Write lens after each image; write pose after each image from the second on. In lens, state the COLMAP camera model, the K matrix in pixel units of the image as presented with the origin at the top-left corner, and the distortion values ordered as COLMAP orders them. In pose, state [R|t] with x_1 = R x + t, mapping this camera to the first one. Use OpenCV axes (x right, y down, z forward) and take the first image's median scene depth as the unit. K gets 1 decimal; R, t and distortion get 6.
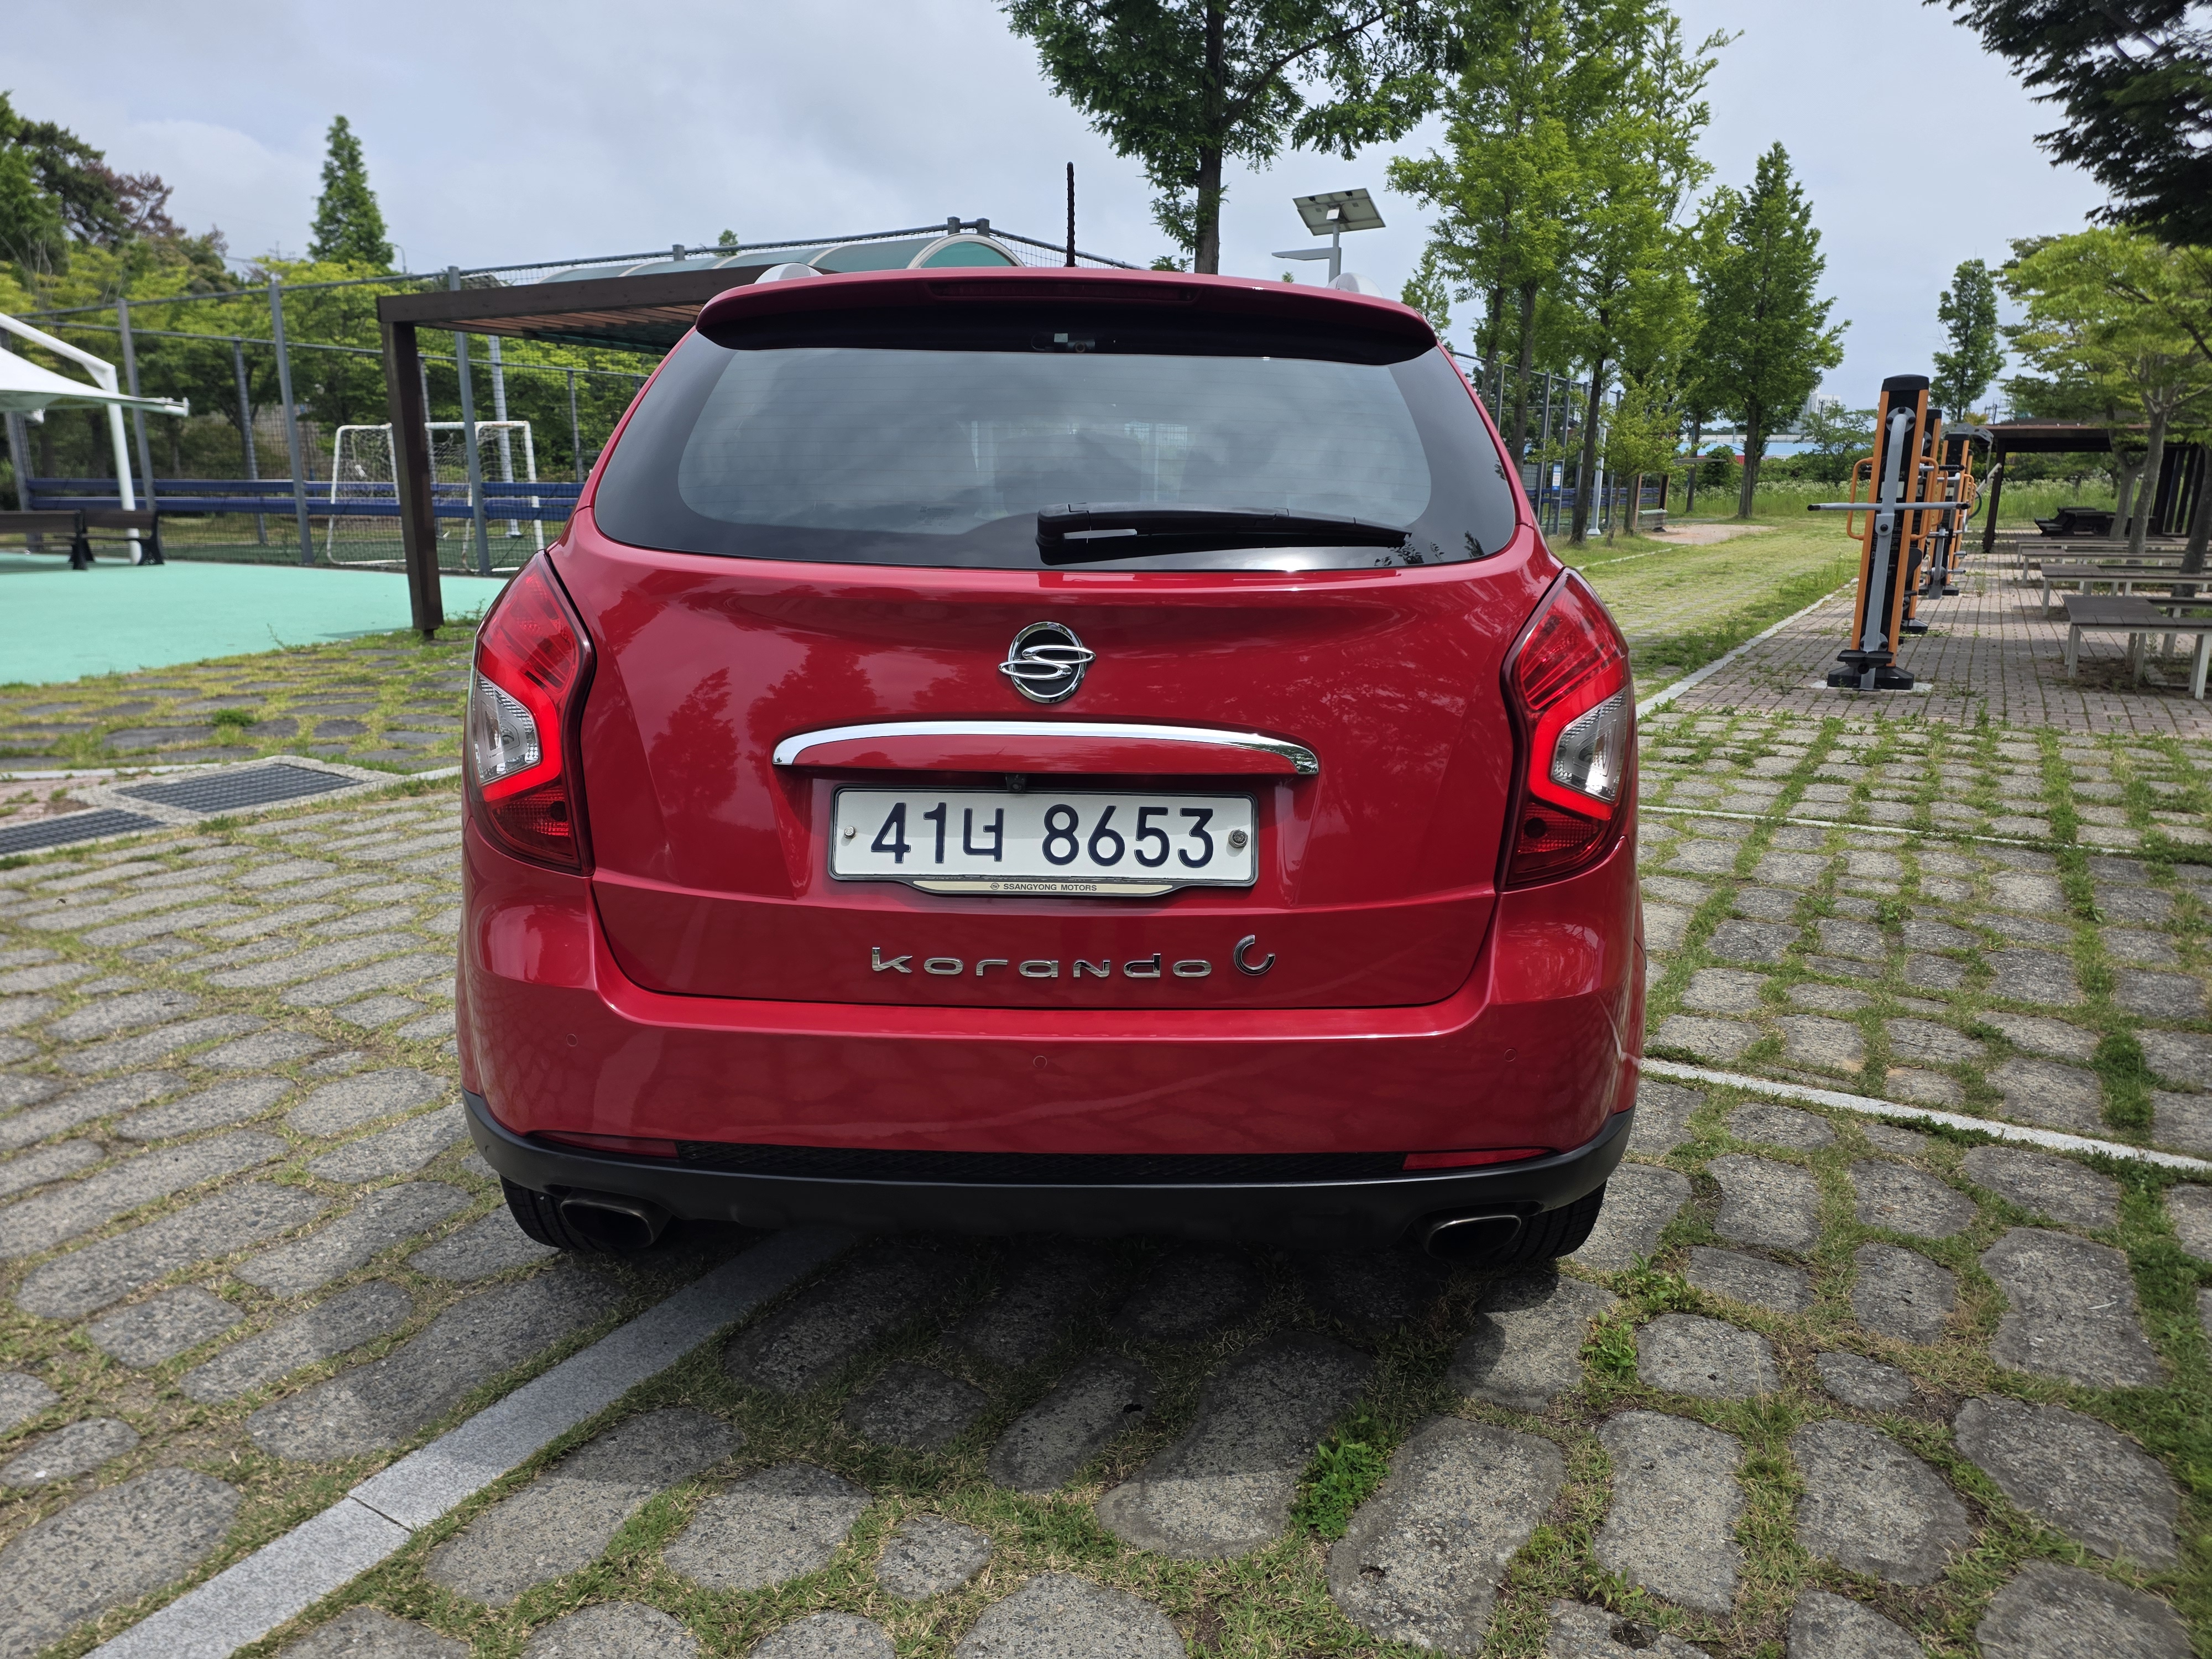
lens RADIAL K [[1481.6, 0, 1117.9], [0, 1481.6, 845.7], [0, 0, 1]] dist [0.040025, -0.022697]
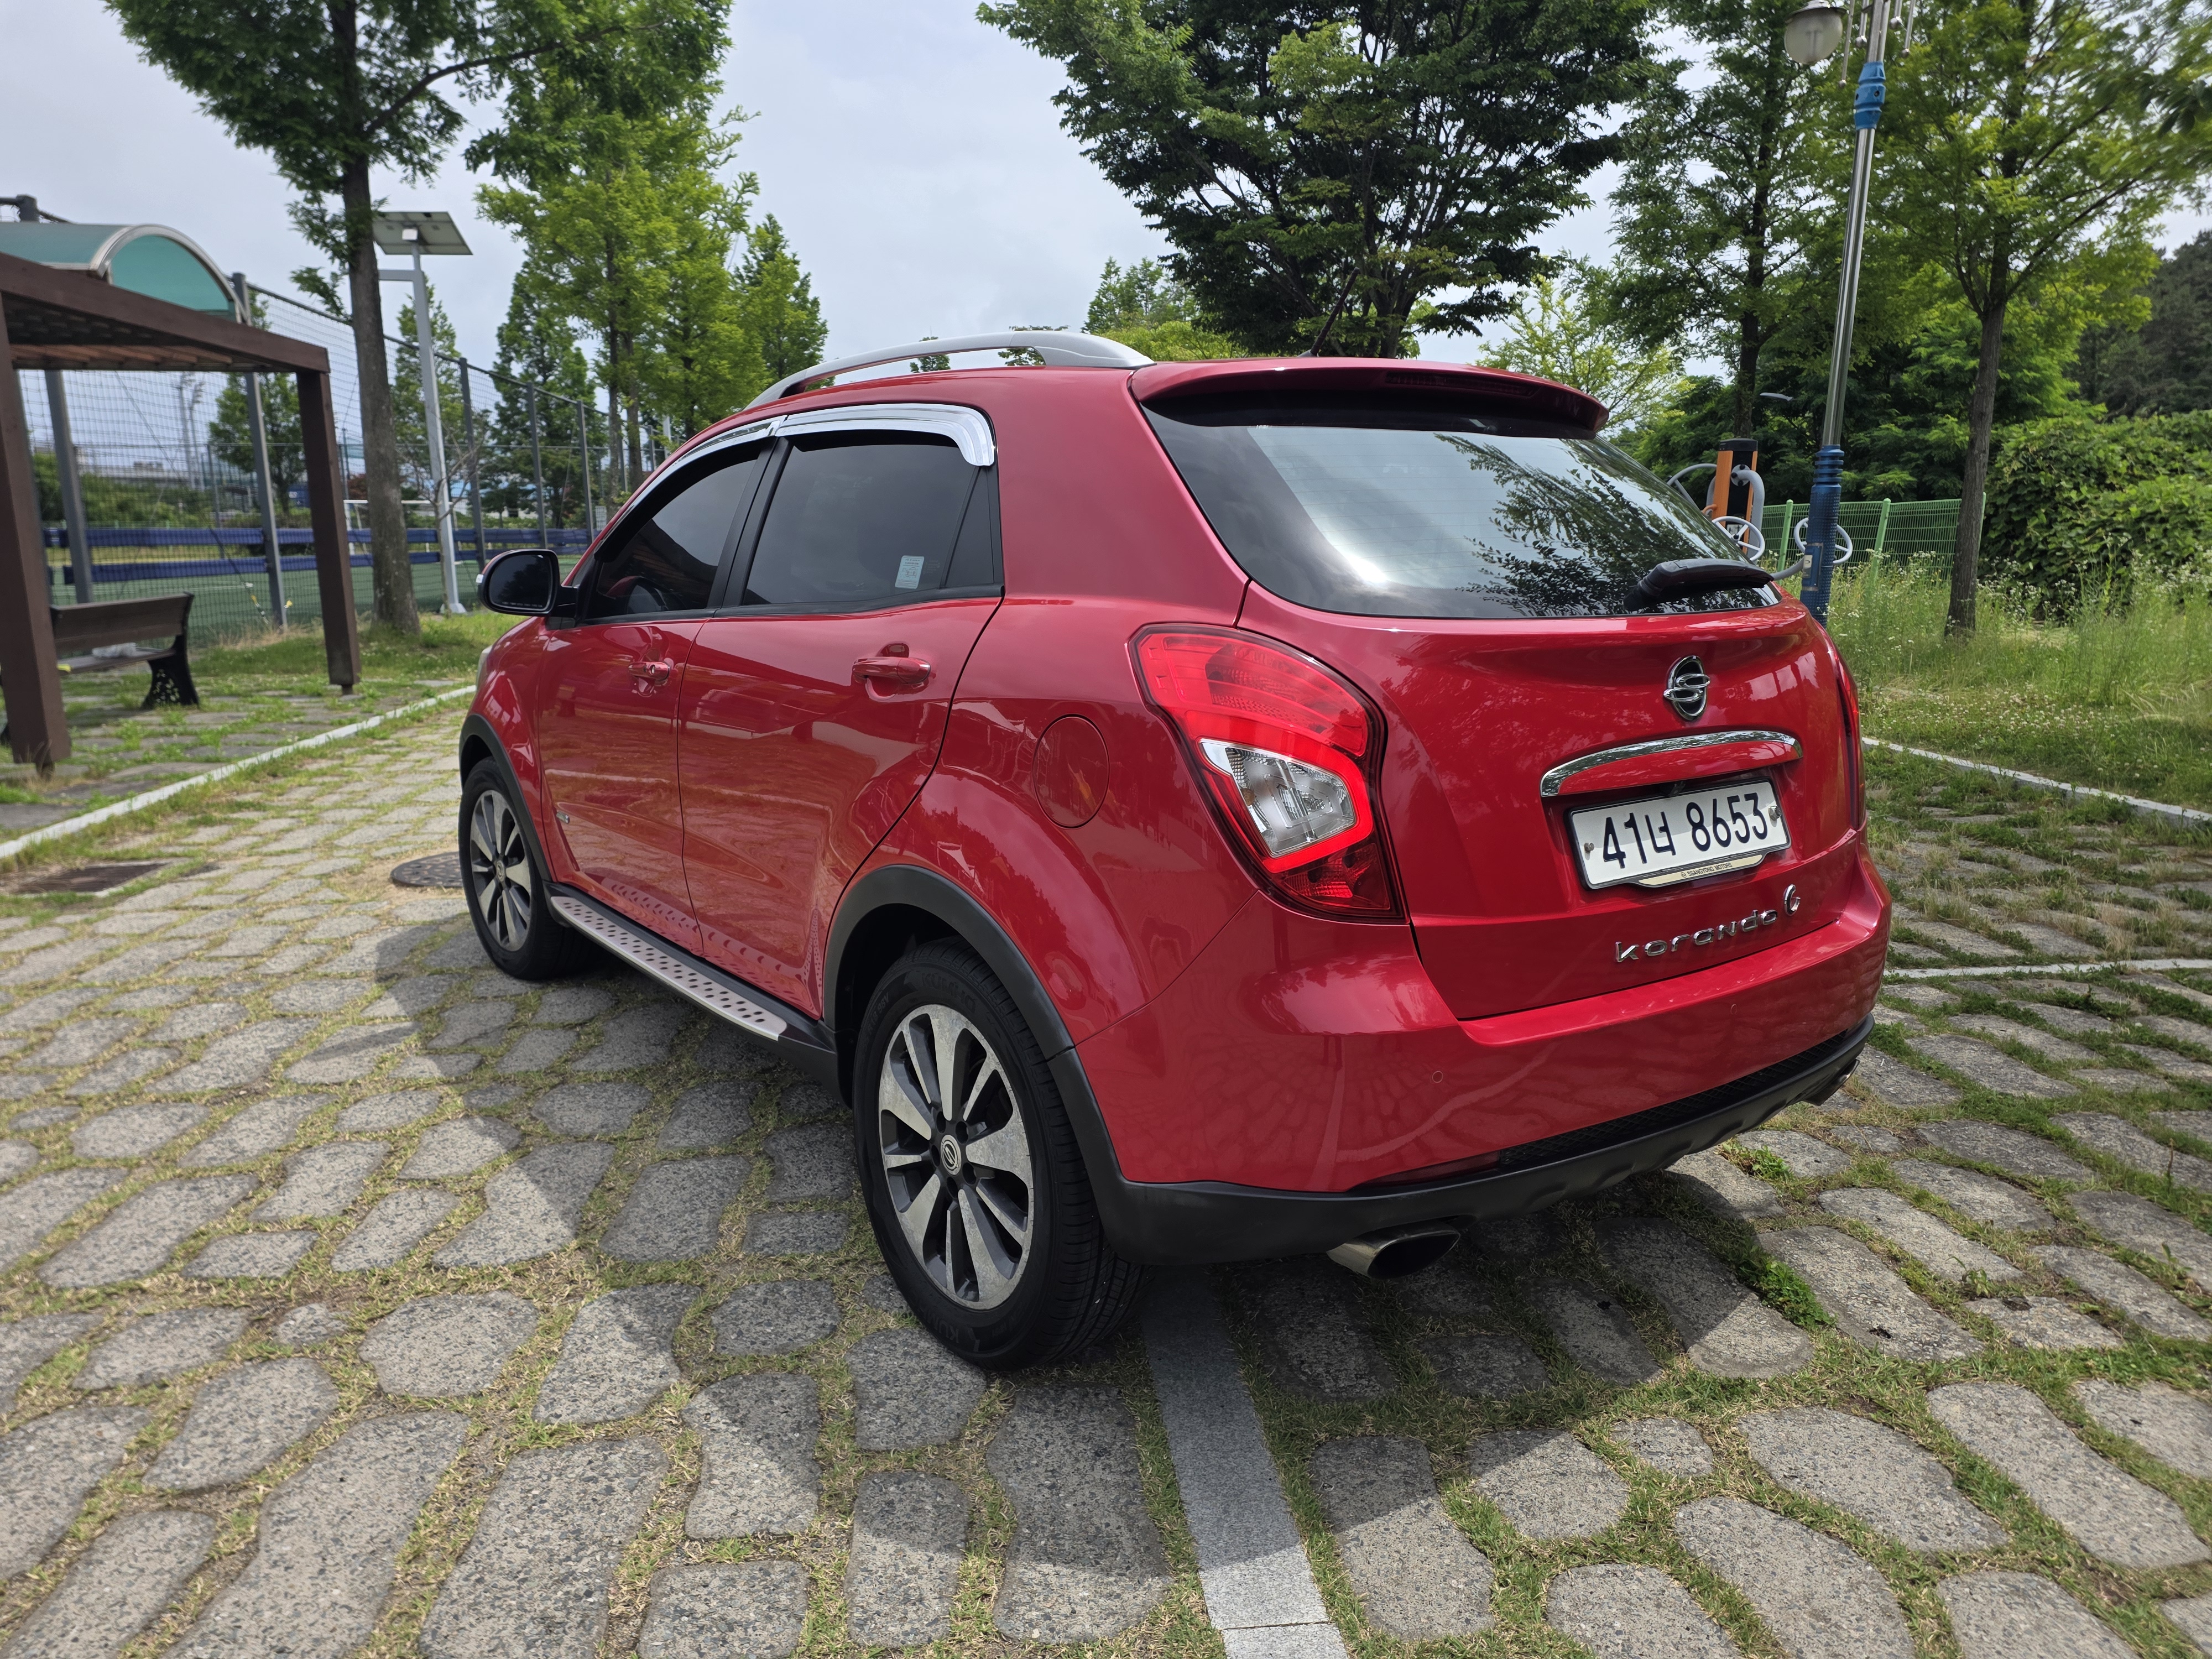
lens RADIAL K [[1481.6, 0, 1110.9], [0, 1481.6, 835.1], [0, 0, 1]] dist [0.040025, -0.022697]
pose [[0.793231, -0.126076, 0.595726, -0.218076], [0.144734, 0.989330, 0.016657, -0.017193], [-0.591470, 0.073009, 0.803015, 0.052563]]
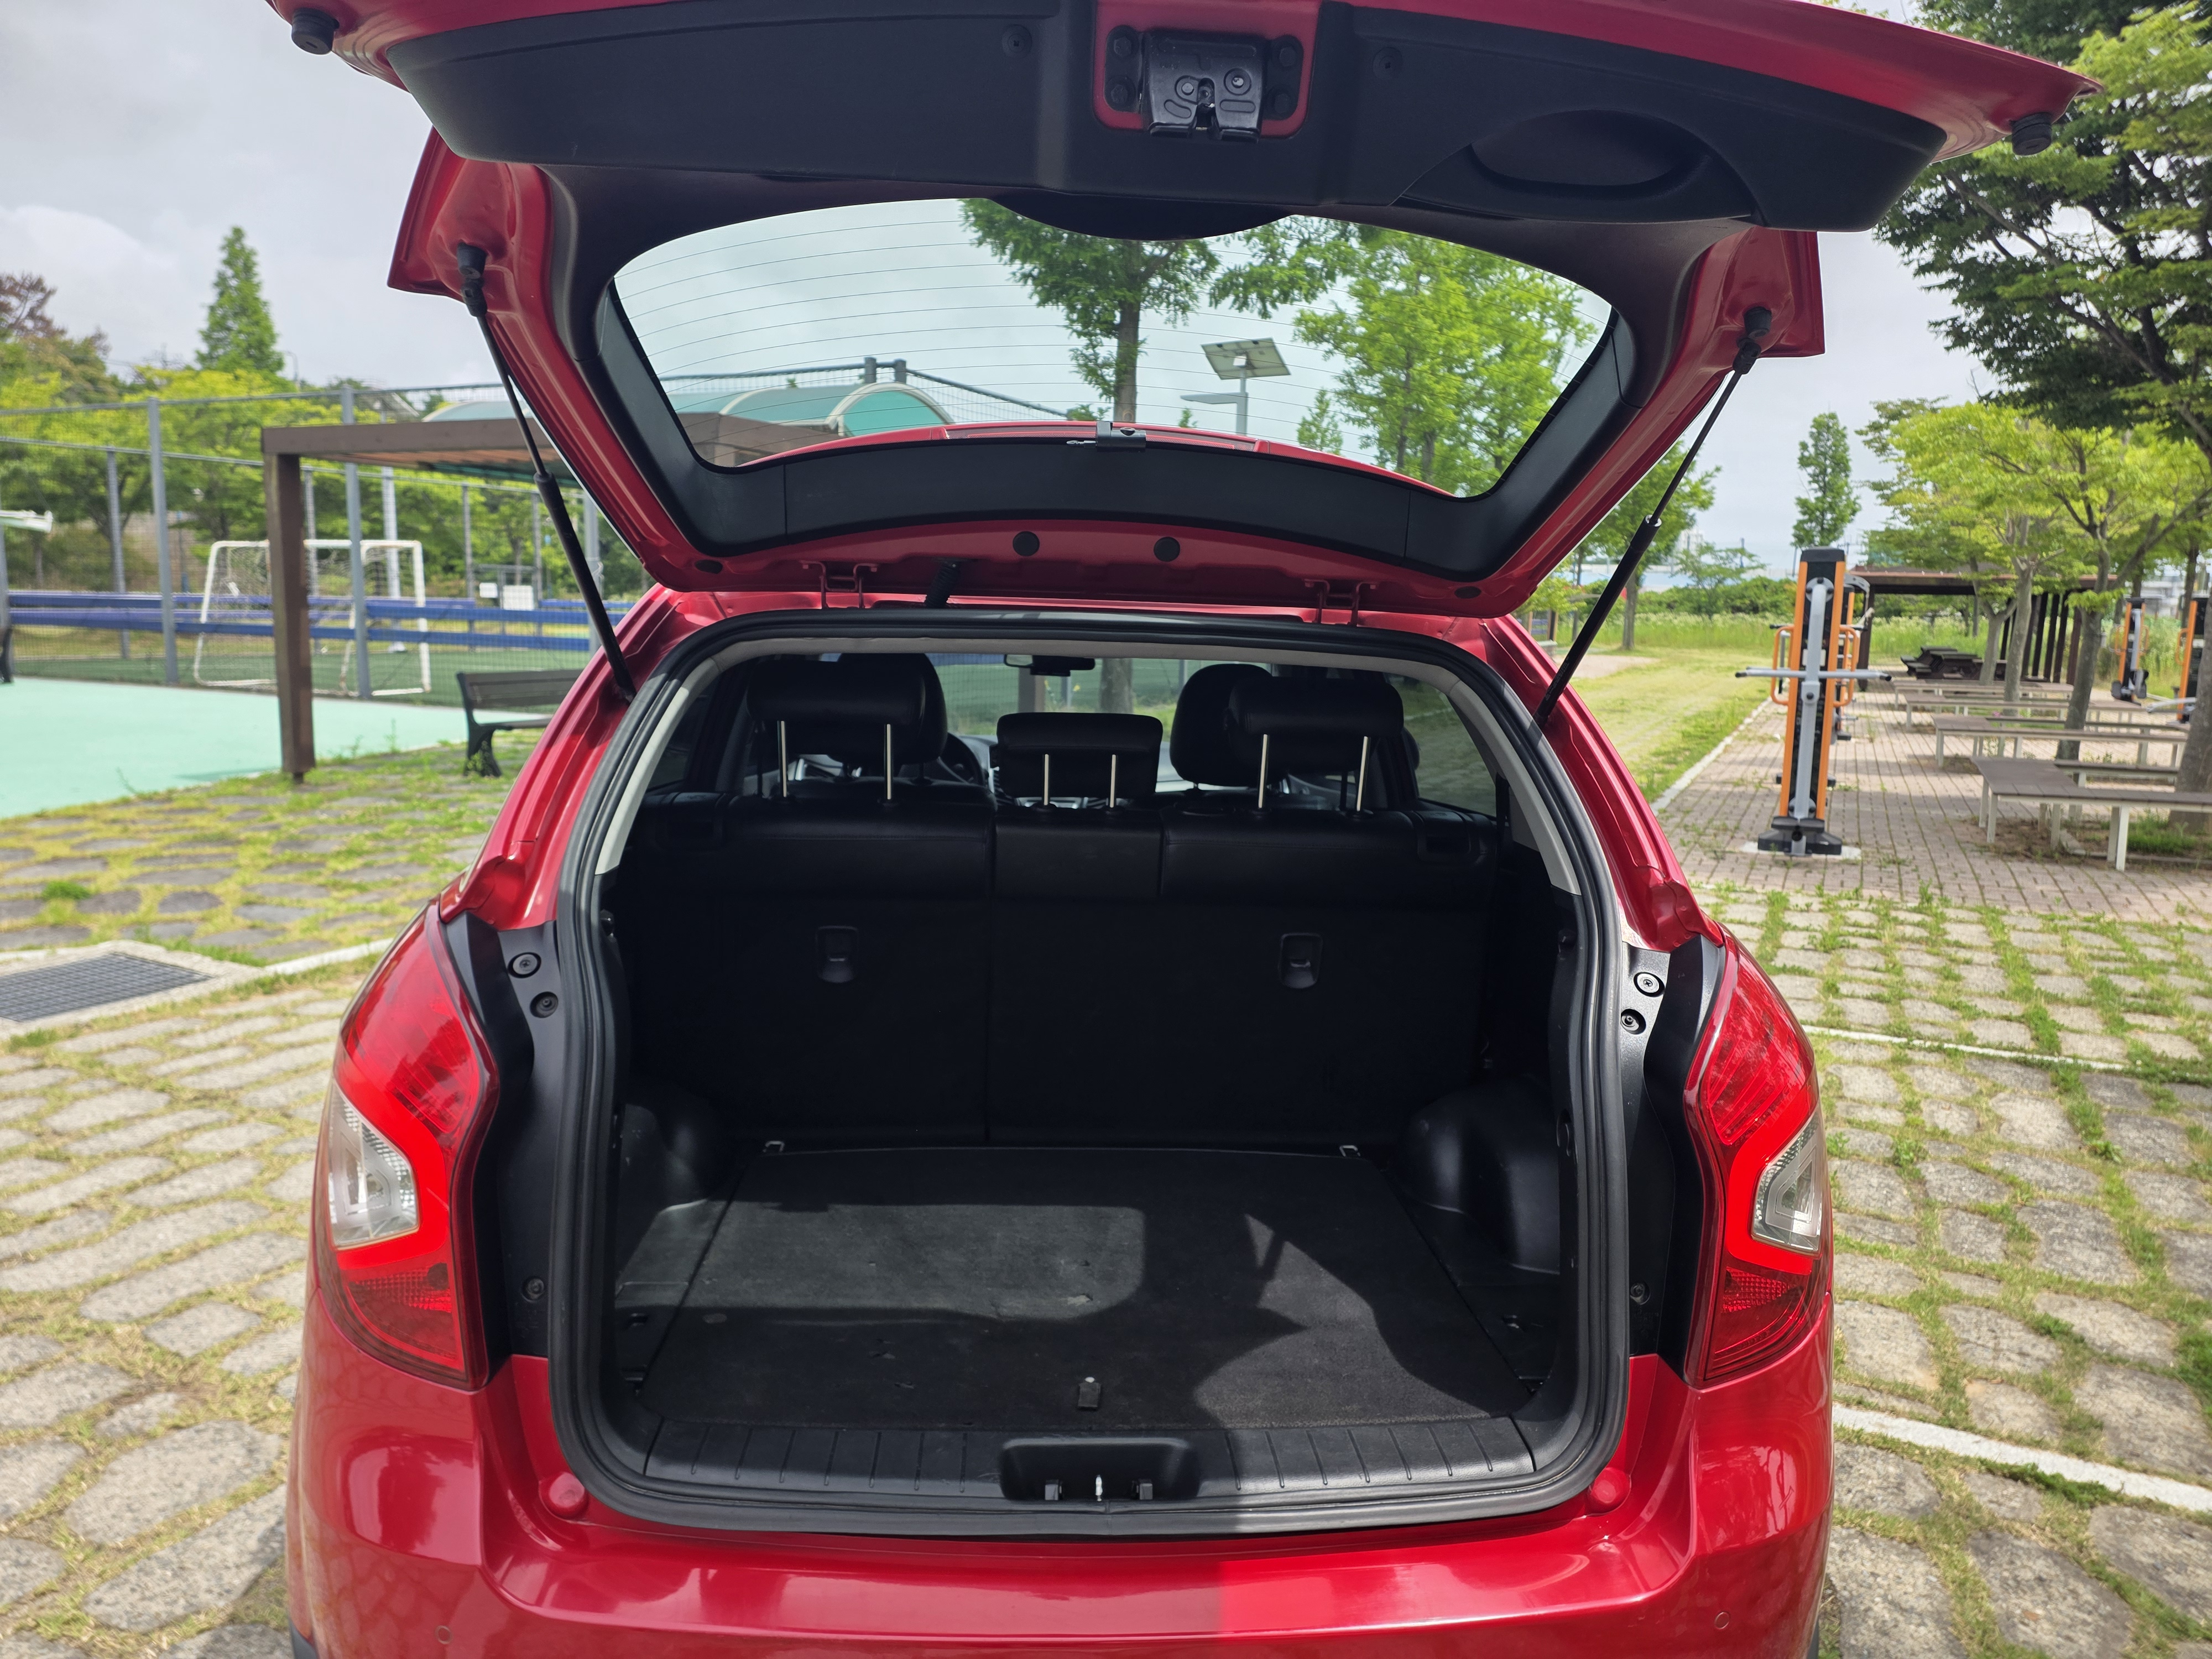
lens RADIAL K [[1481.6, 0, 1121.2], [0, 1481.6, 815.8], [0, 0, 1]] dist [0.040025, -0.022697]
pose [[0.997397, 0.006062, 0.071854, -0.017860], [0.000593, 0.995737, -0.092234, -0.036299], [-0.072107, 0.092036, 0.993141, 0.041107]]
